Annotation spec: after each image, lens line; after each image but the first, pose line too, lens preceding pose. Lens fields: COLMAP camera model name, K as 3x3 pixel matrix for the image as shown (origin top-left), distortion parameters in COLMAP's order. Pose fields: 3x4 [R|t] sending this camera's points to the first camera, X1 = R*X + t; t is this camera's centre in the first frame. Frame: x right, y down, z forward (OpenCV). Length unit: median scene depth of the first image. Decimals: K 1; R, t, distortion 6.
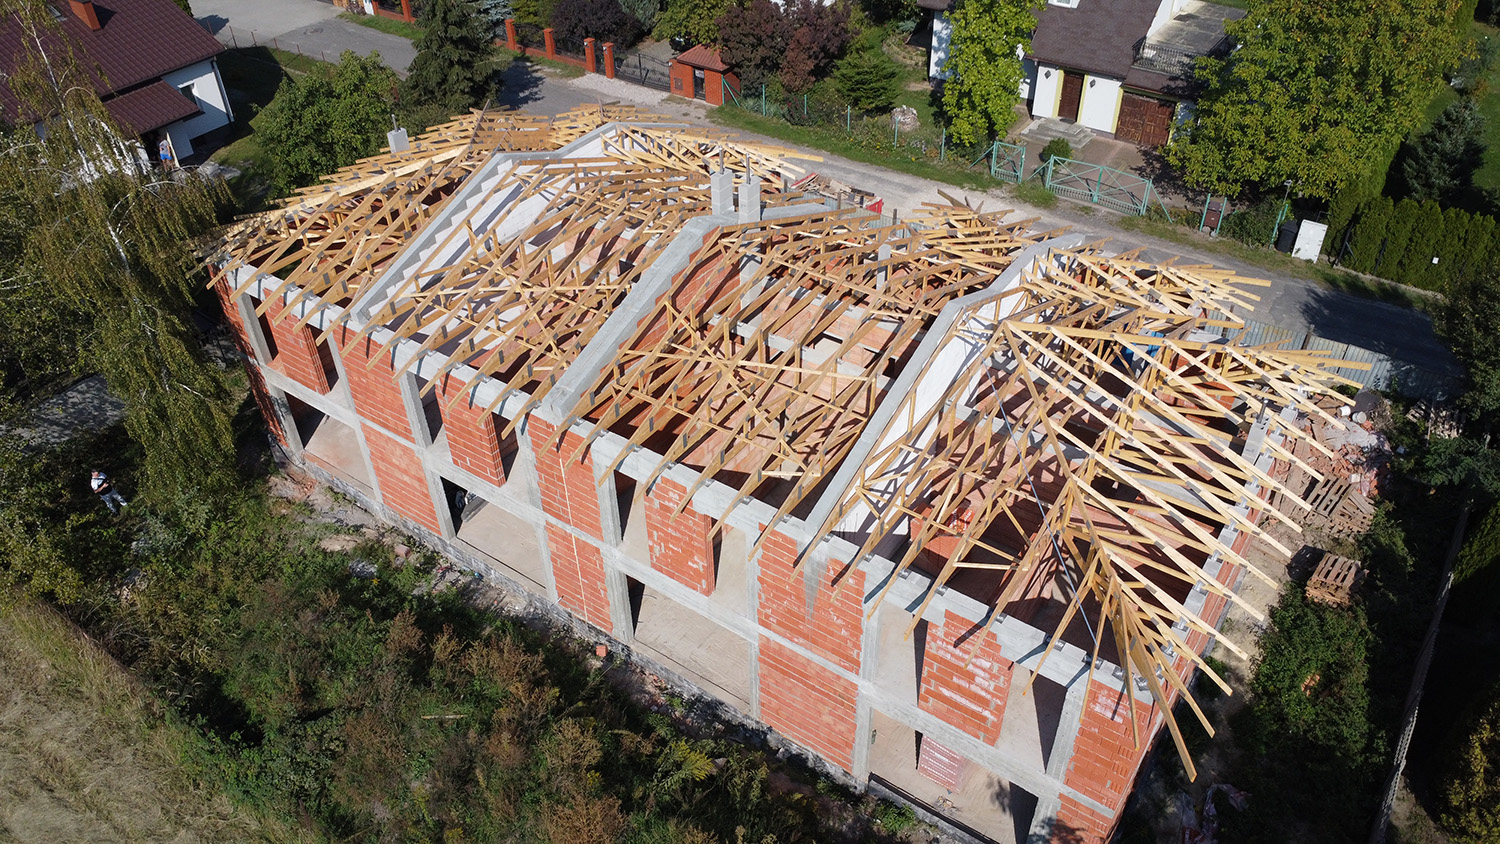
lens RADIAL K [[1087.9, 0, 750.0], [0, 1087.9, 422.0], [0, 0, 1]] dist [-0.023985, -0.011961]
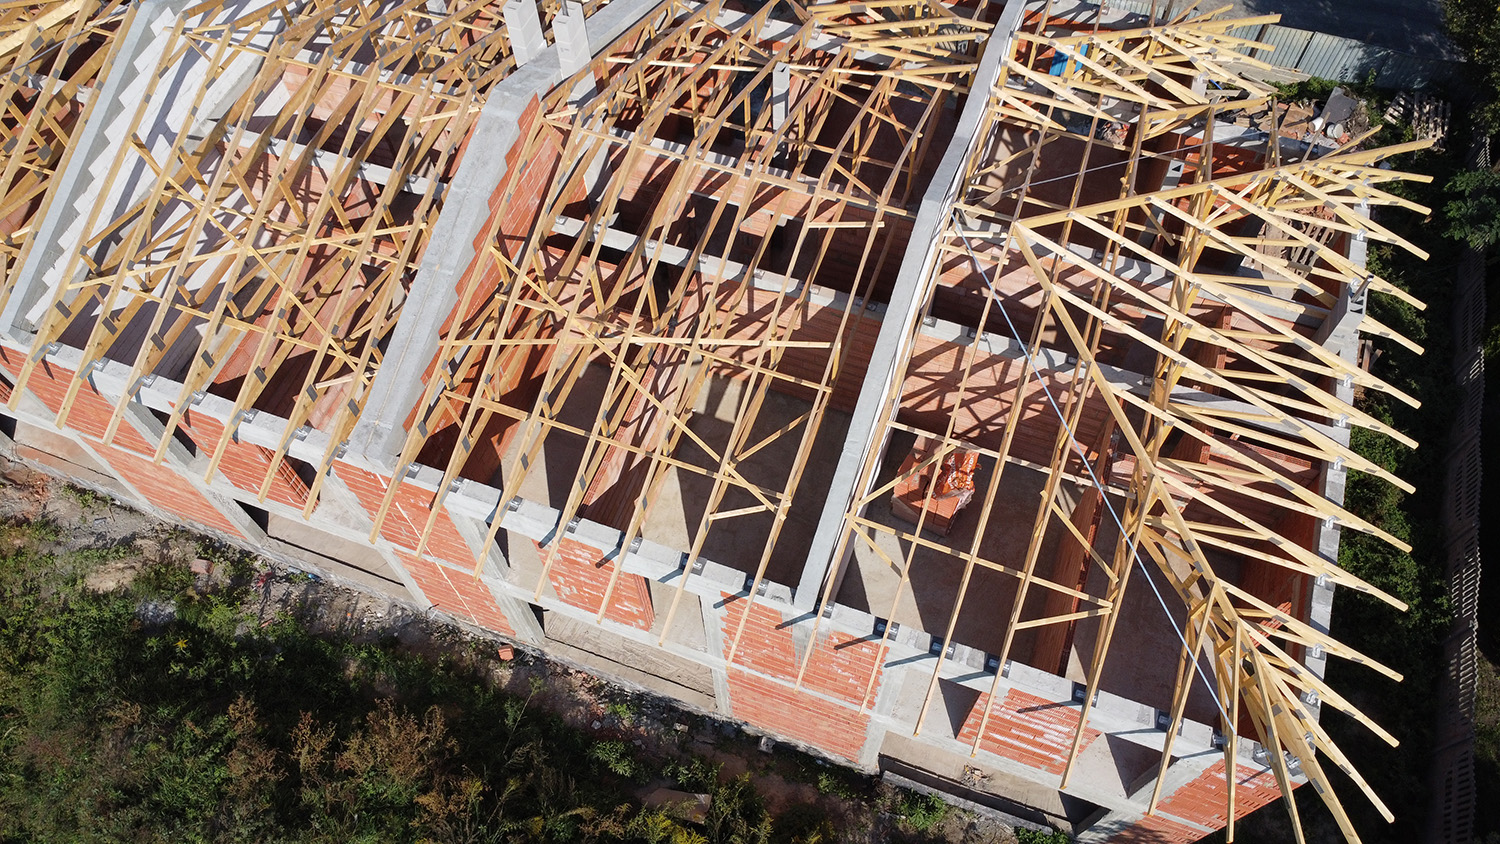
lens RADIAL K [[1090.4, 0, 750.0], [0, 1090.4, 422.0], [0, 0, 1]] dist [-0.029959, -0.009020]
pose [[0.966119, -0.223653, 0.128812, -0.029424], [0.164525, 0.918214, 0.360298, -0.193864], [-0.198858, -0.326898, 0.923901, 0.286056]]
